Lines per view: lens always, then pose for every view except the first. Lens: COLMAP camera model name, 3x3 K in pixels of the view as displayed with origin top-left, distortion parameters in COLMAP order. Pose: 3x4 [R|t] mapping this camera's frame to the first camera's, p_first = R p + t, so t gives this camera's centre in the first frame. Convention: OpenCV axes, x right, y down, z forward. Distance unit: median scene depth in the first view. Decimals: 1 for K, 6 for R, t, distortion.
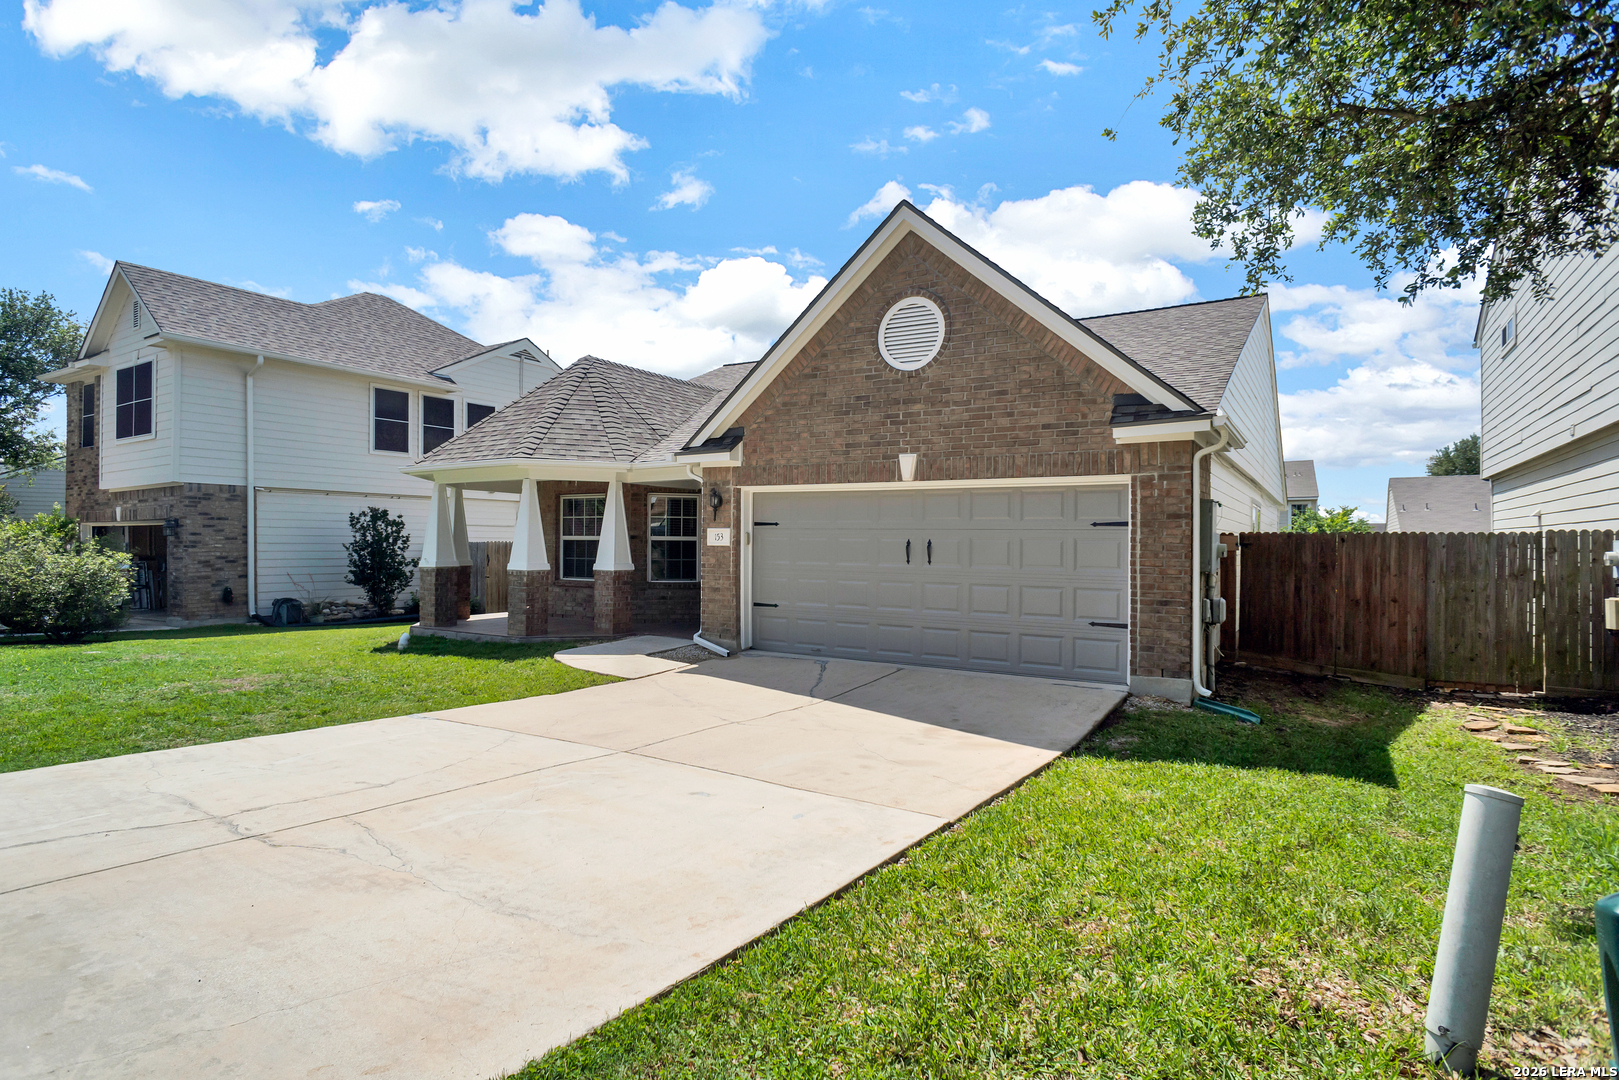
lens RADIAL K [[861.6, 0, 806.0], [0, 861.6, 532.0], [0, 0, 1]] dist [-0.001614, 0.000041]
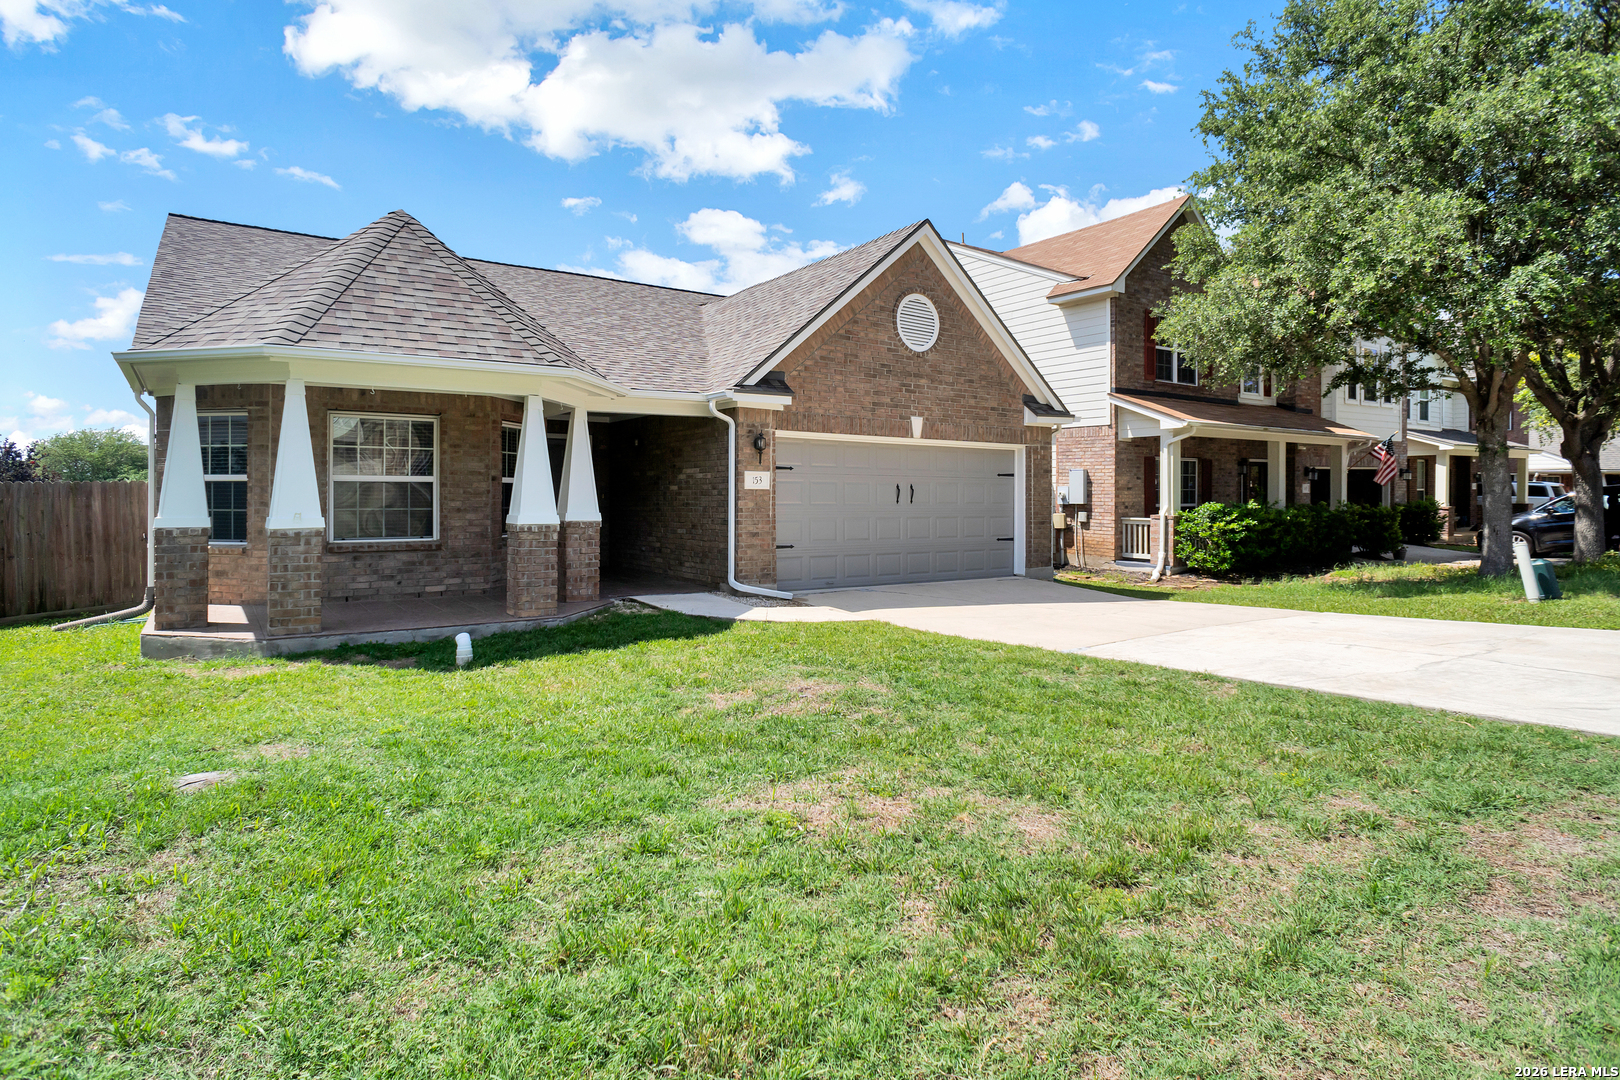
lens RADIAL K [[875.1, 0, 808.9], [0, 875.1, 481.9], [0, 0, 1]] dist [0.003125, 0.000515]
pose [[0.389887, 0.007245, 0.920834, -1.095690], [-0.012643, 0.999917, -0.002513, 0.010382], [-0.920776, -0.010662, 0.389946, 0.620883]]
